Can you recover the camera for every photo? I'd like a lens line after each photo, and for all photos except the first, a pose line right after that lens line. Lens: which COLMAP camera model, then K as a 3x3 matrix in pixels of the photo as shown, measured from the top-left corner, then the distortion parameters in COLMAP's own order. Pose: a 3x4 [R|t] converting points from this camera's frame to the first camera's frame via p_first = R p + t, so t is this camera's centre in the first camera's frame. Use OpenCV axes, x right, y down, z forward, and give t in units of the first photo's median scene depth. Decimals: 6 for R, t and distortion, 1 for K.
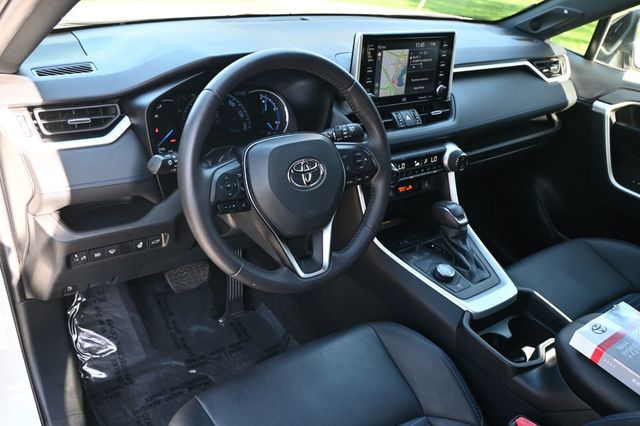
lens RADIAL K [[529.7, 0, 320.0], [0, 529.7, 213.0], [0, 0, 1]] dist [0.007350, 0.004523]
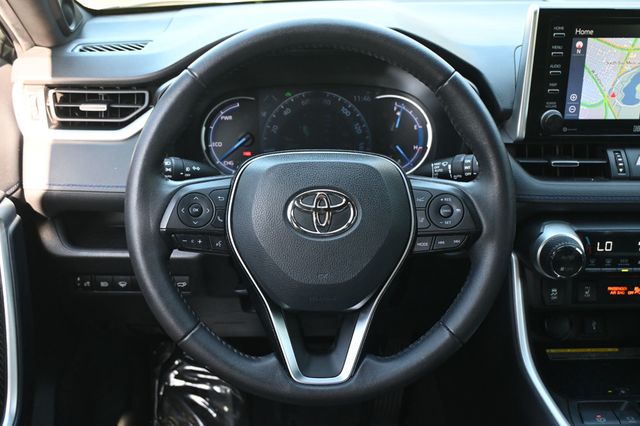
lens RADIAL K [[733.5, 0, 320.0], [0, 733.5, 213.0], [0, 0, 1]] dist [-0.001757, -0.006600]
pose [[0.824015, 0.137905, -0.549529, 0.325662], [-0.202873, 0.977431, -0.058919, -0.017826], [0.529001, 0.160034, 0.833395, 0.214308]]
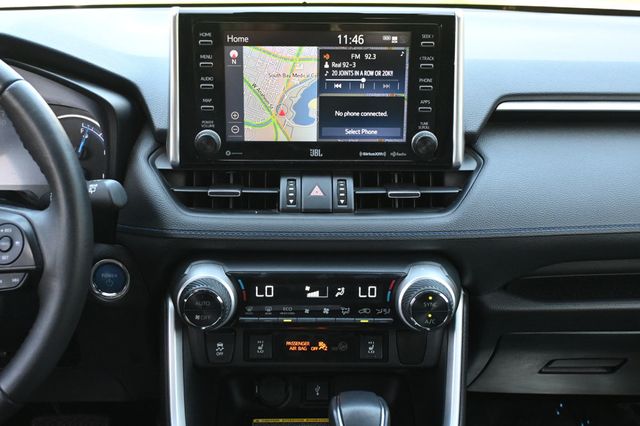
lens RADIAL K [[862.4, 0, 320.0], [0, 862.4, 213.0], [0, 0, 1]] dist [0.019878, 0.015946]
pose [[0.816746, 0.106034, -0.567171, 0.613753], [-0.210773, 0.969867, -0.122201, -0.073452], [0.537122, 0.219352, 0.814484, 0.410169]]
